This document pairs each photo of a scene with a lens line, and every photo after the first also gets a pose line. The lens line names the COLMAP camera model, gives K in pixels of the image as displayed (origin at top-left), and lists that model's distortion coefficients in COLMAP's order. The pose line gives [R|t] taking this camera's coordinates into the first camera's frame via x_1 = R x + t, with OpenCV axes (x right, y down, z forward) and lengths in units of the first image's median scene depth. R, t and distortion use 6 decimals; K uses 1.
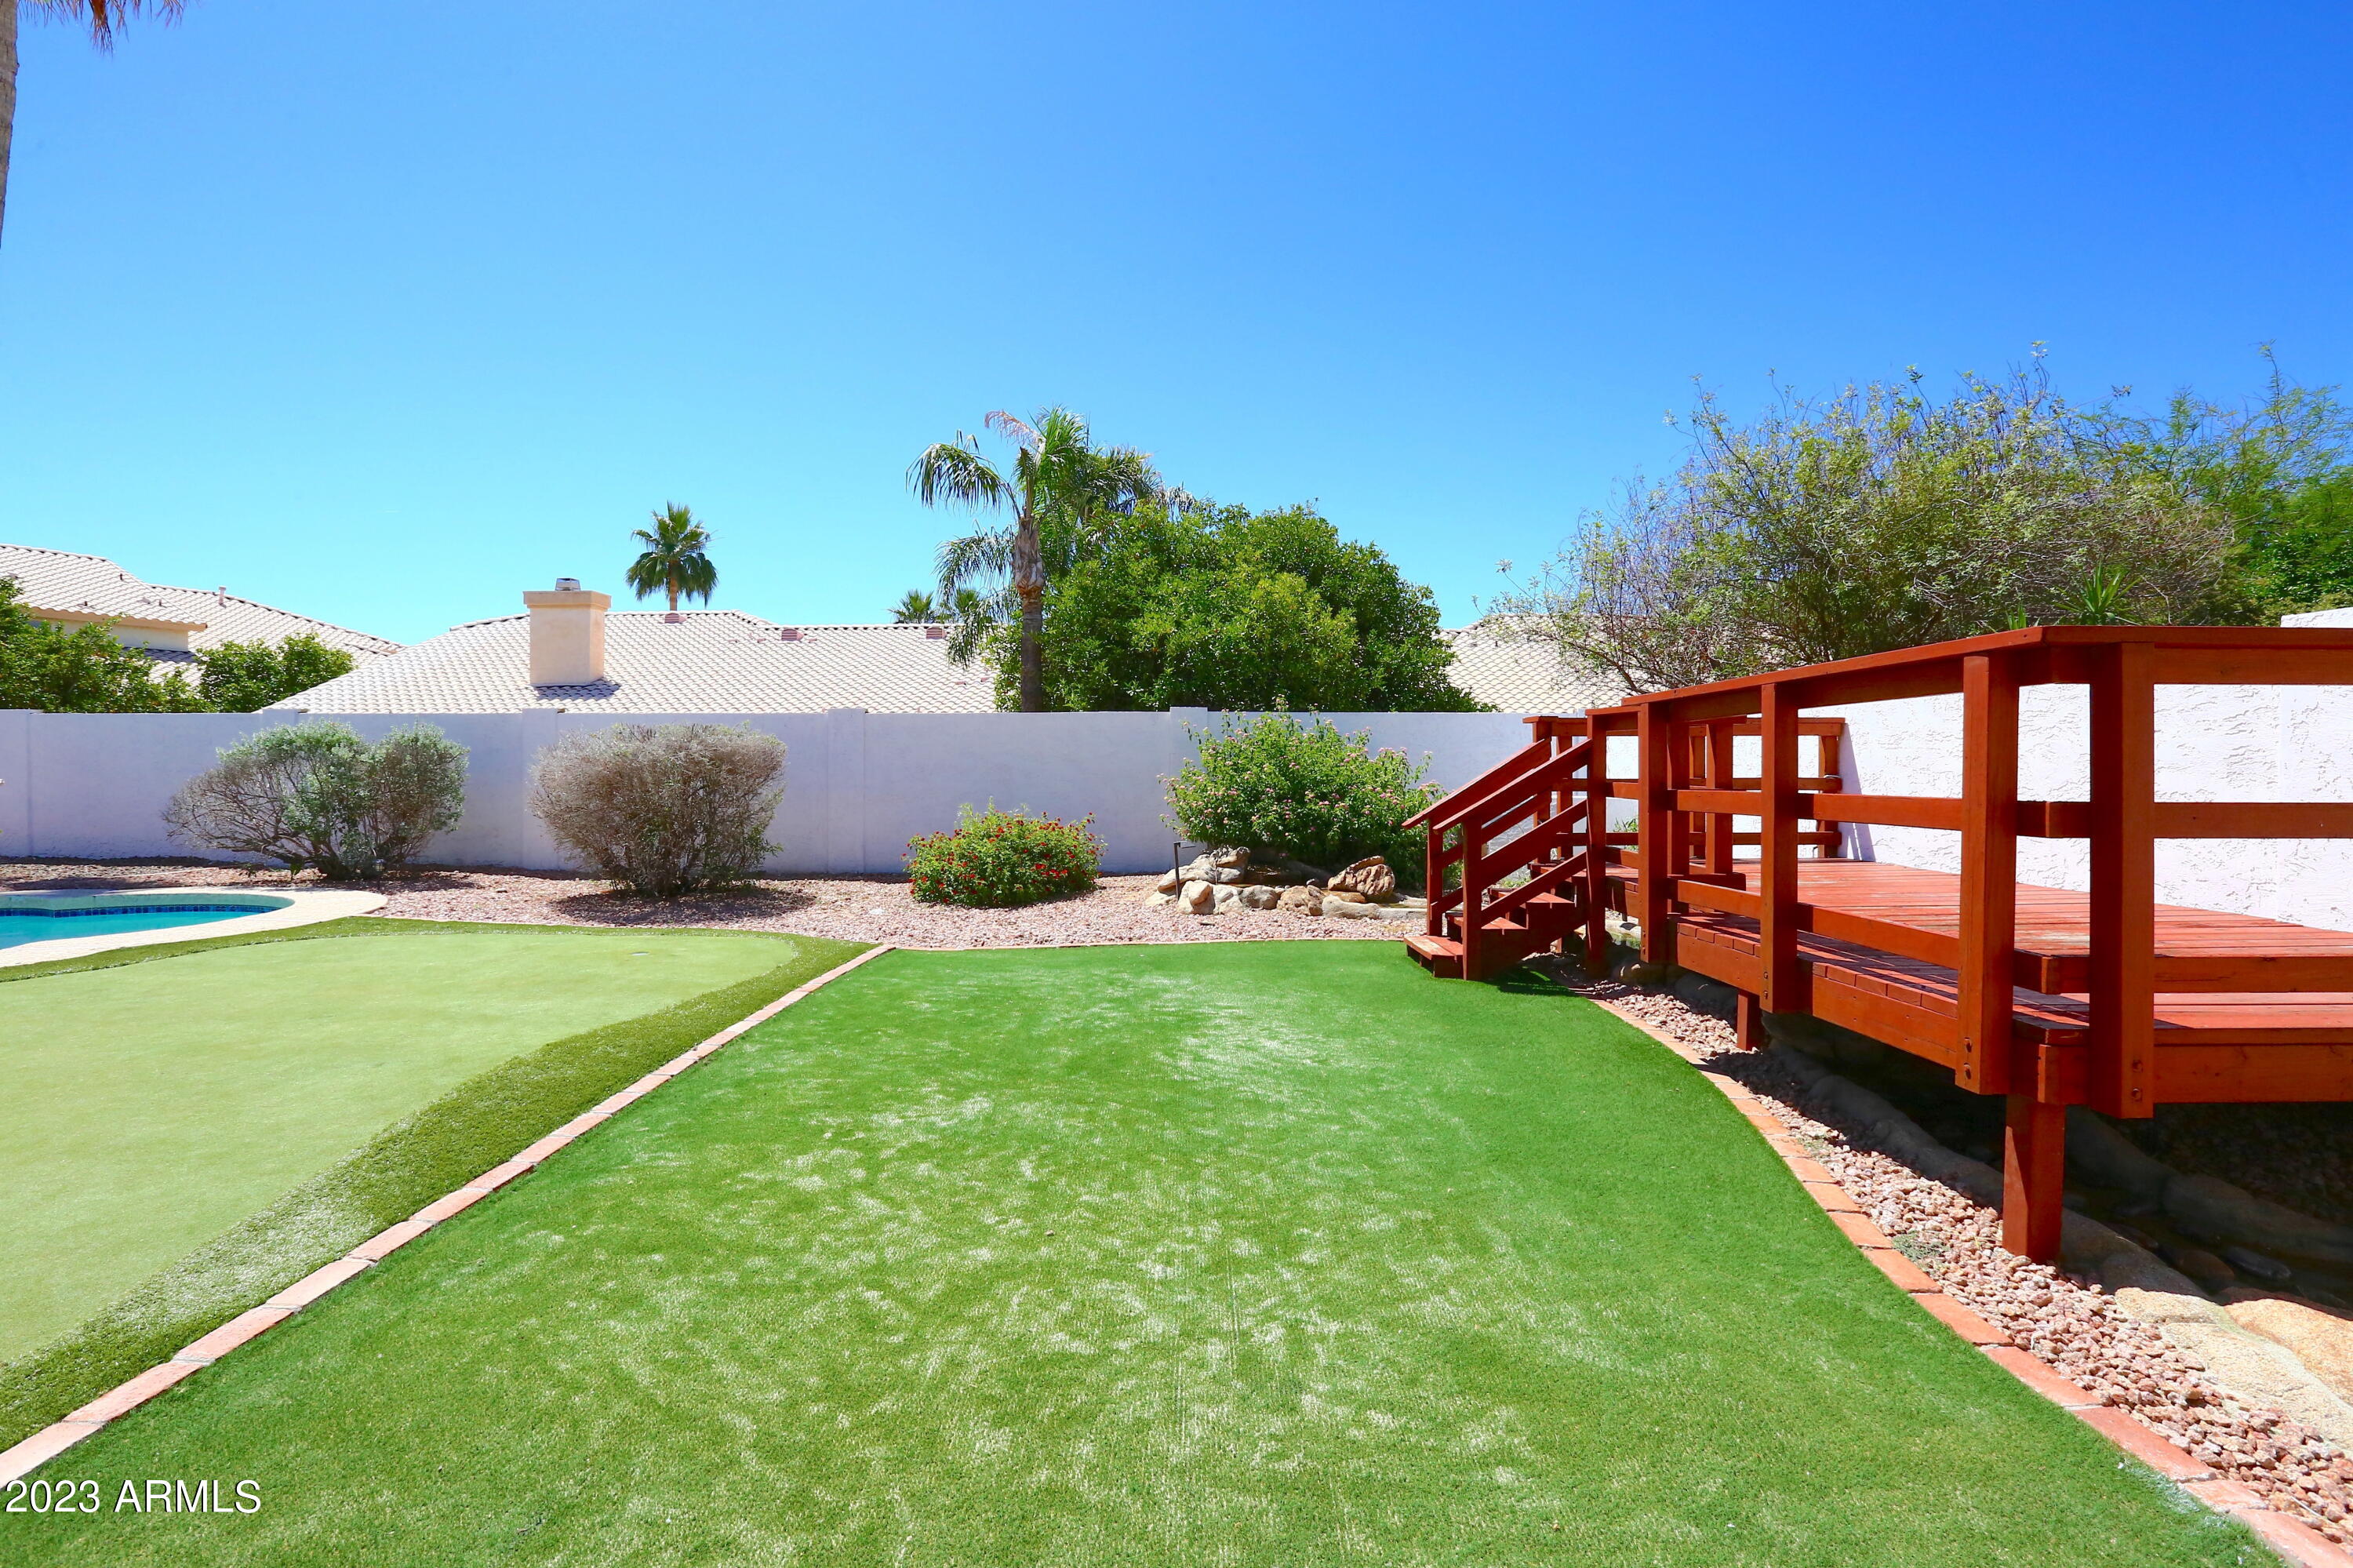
lens RADIAL K [[1090.7, 0, 1196.7], [0, 1090.7, 770.0], [0, 0, 1]] dist [-0.045295, 0.012632]
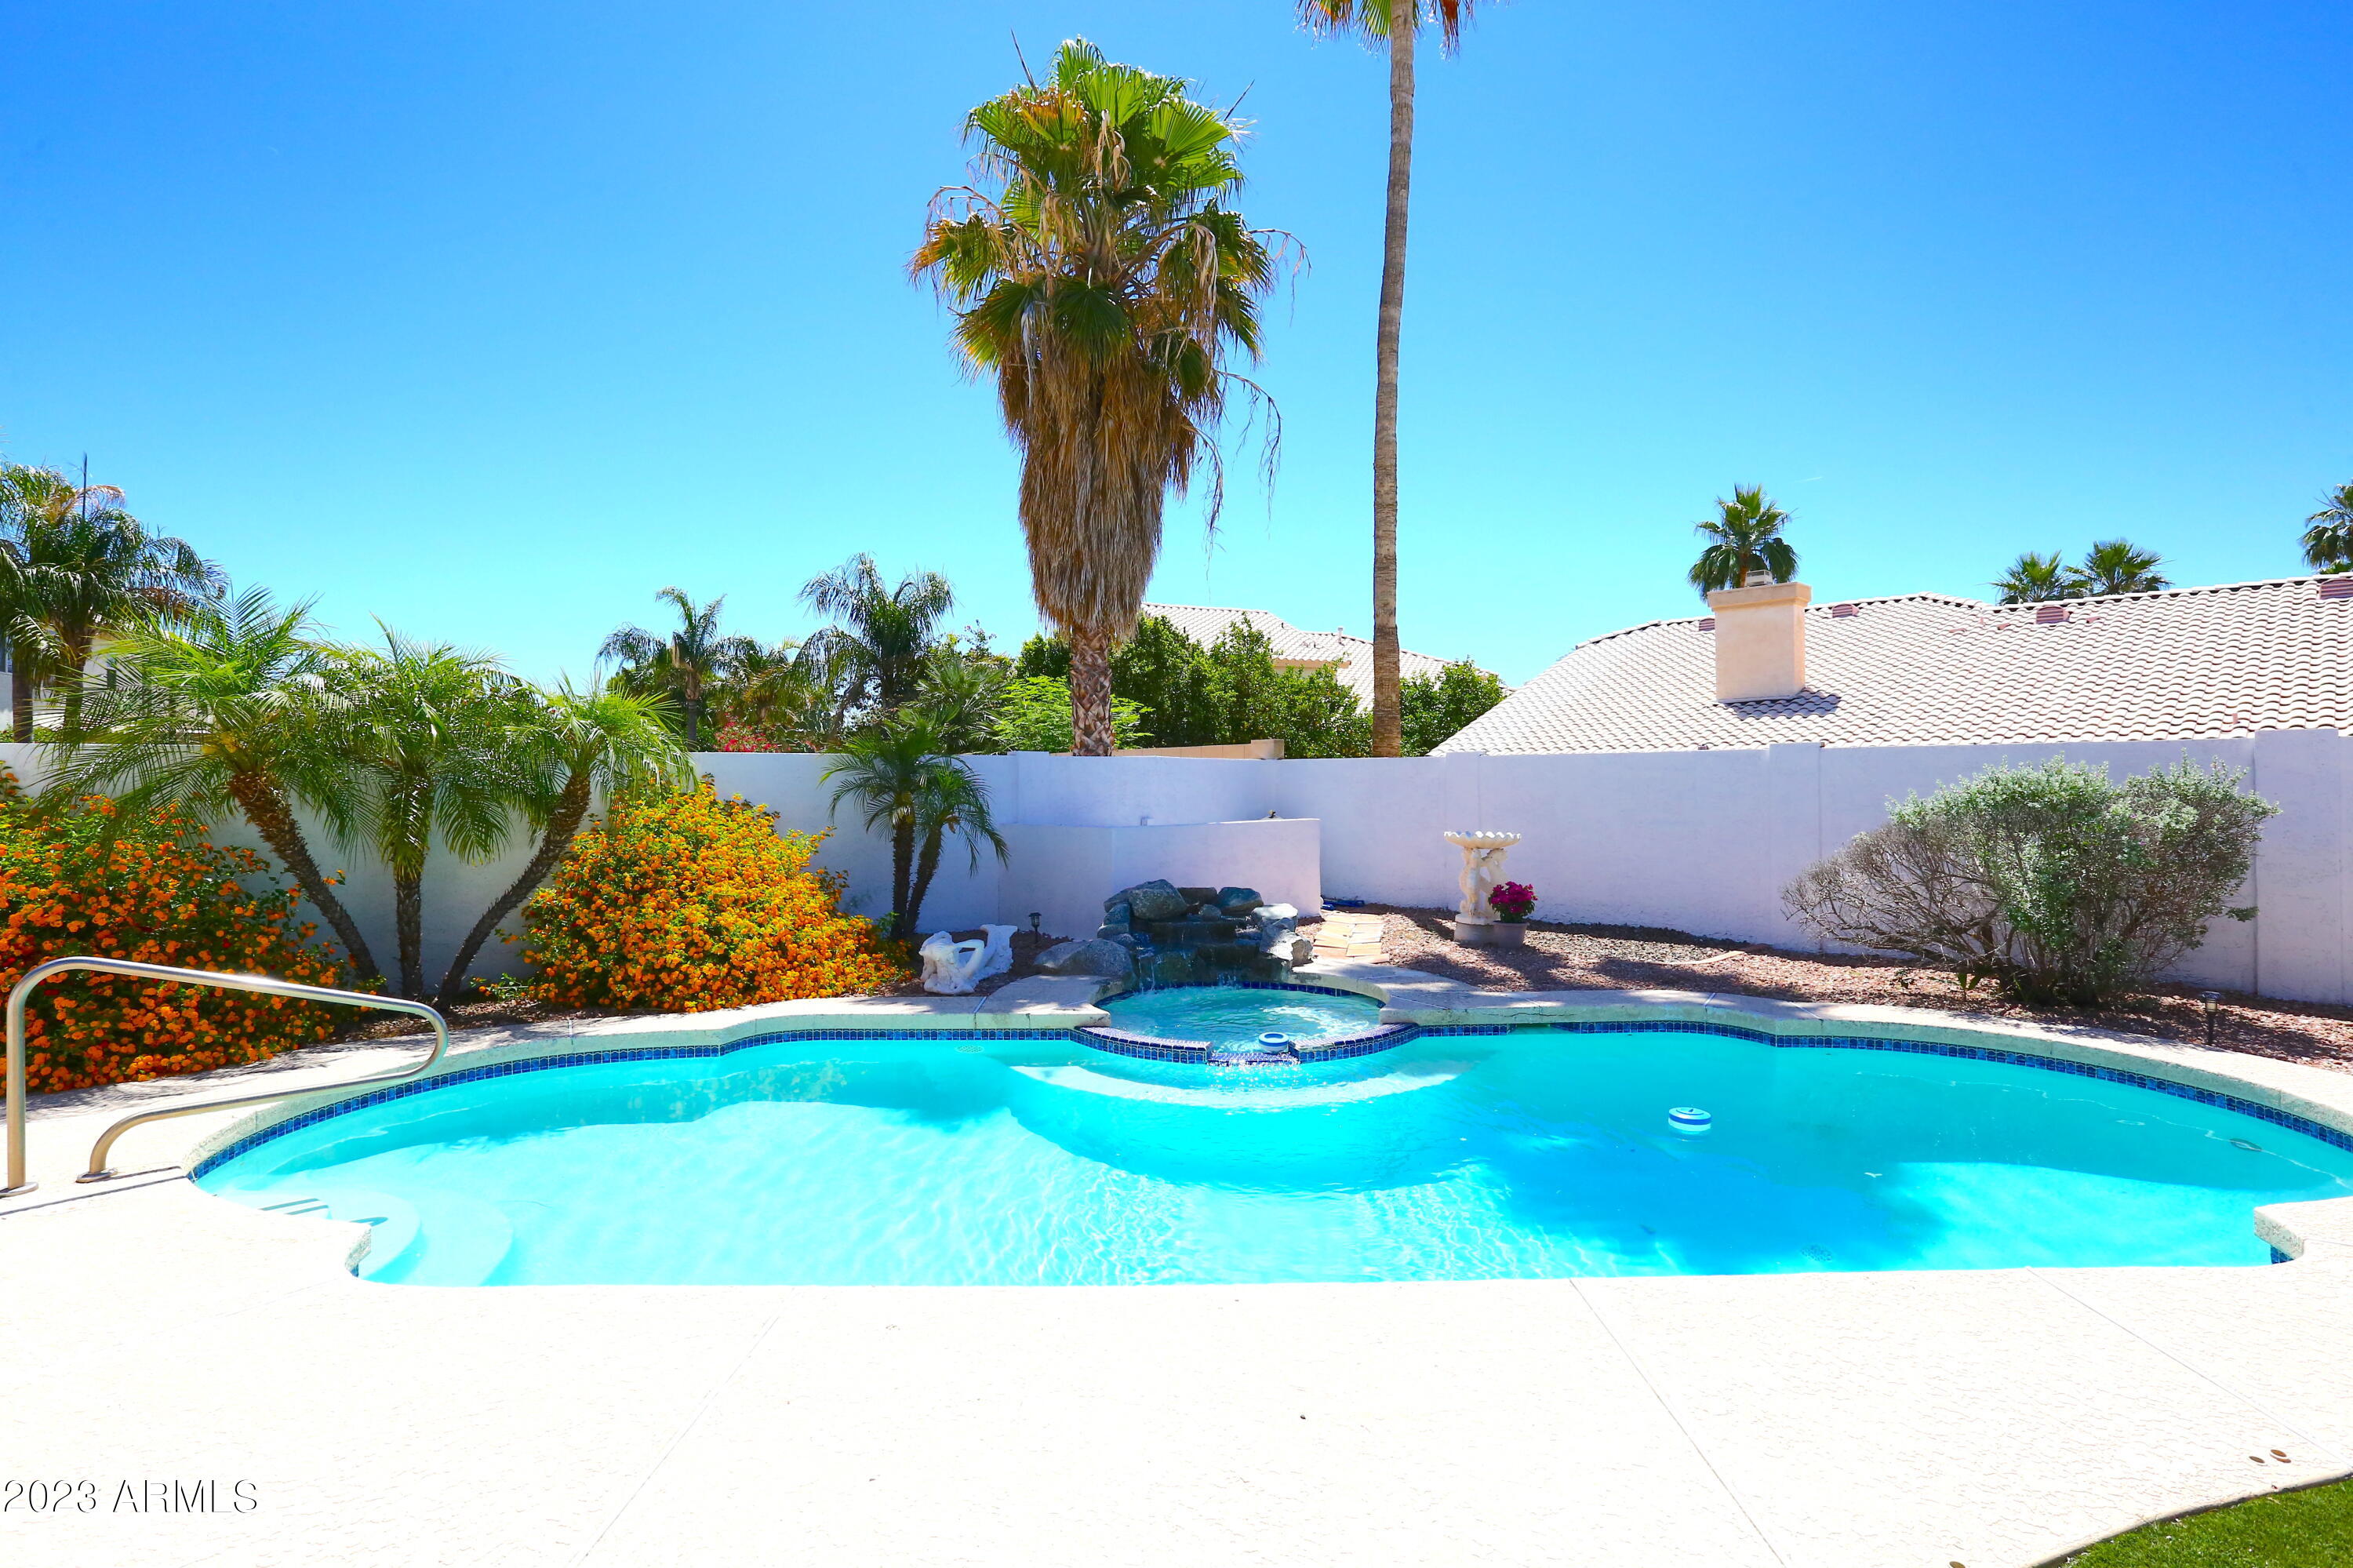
lens RADIAL K [[1160.0, 0, 1162.6], [0, 1160.0, 765.2], [0, 0, 1]] dist [-0.027603, 0.007796]
pose [[0.695919, -0.016658, -0.717927, -0.739627], [0.003420, 0.999796, -0.019883, -0.032922], [0.718112, 0.011382, 0.695834, 0.138080]]
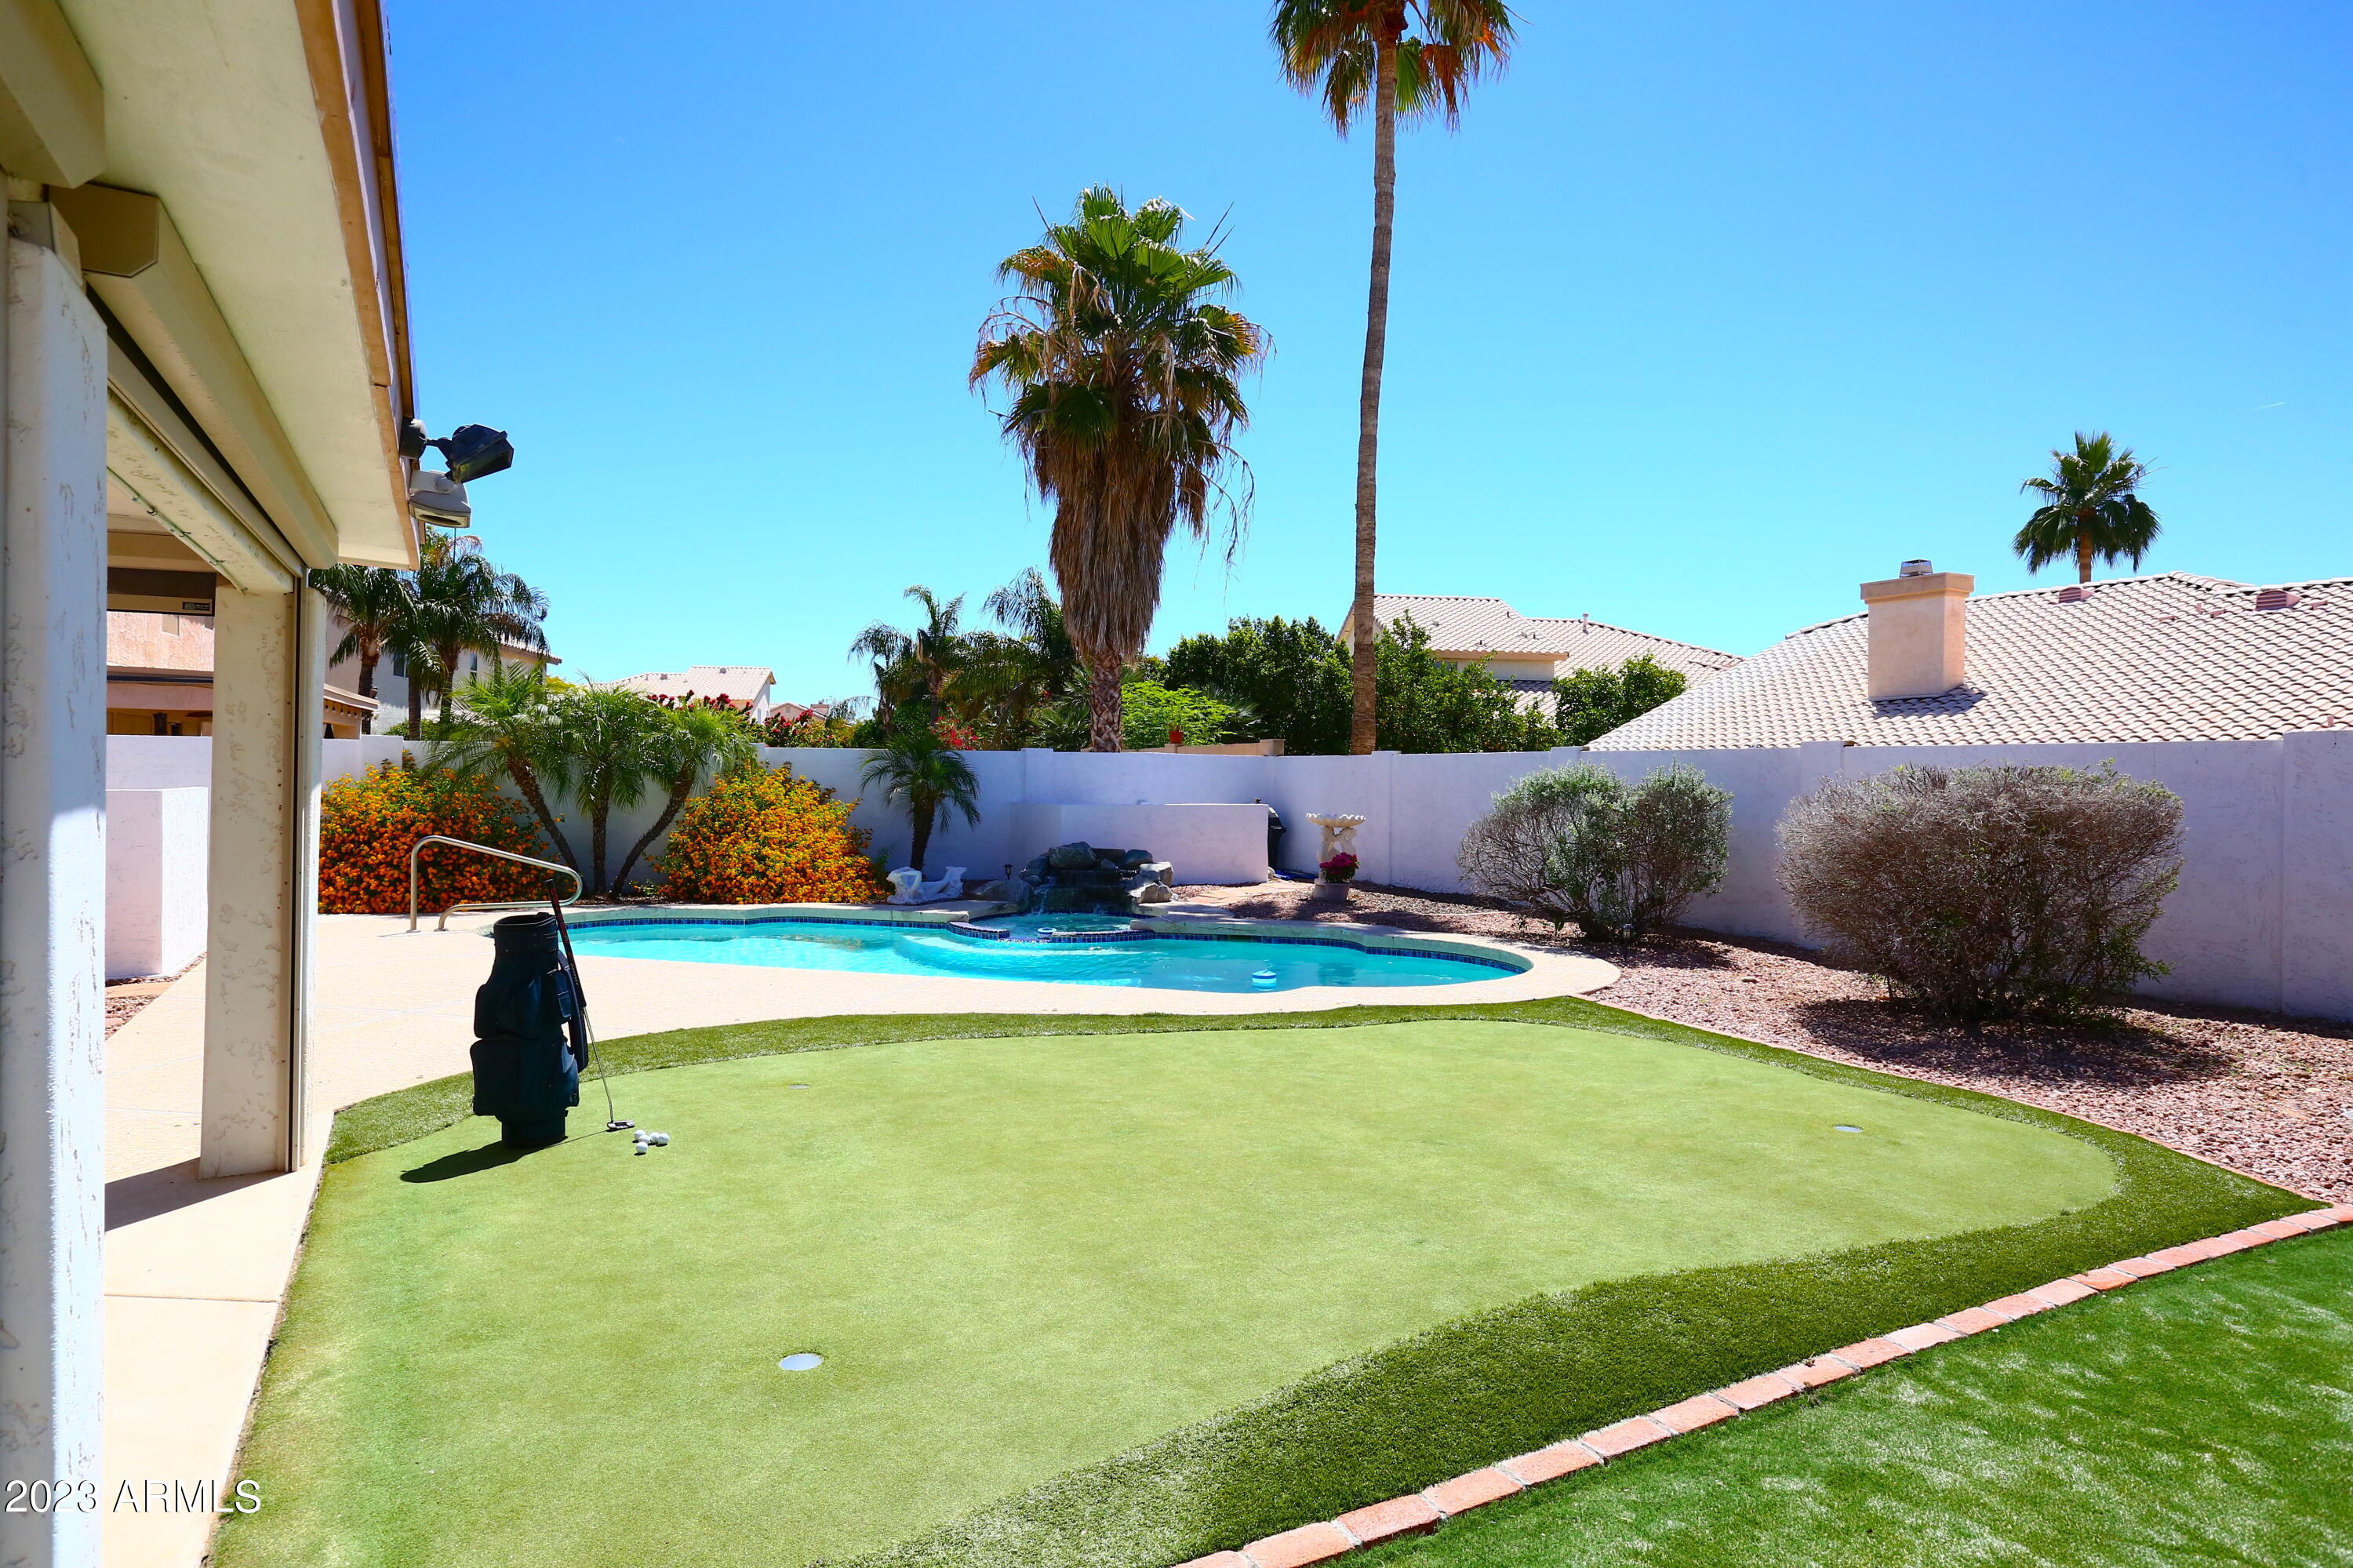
lens RADIAL K [[1339.6, 0, 1145.6], [0, 1339.6, 764.5], [0, 0, 1]] dist [-0.039347, 0.024947]
pose [[0.468247, -0.005855, -0.883578, 0.005227], [-0.012664, 0.999831, -0.013336, -0.026311], [0.883507, 0.017434, 0.468094, 0.148771]]
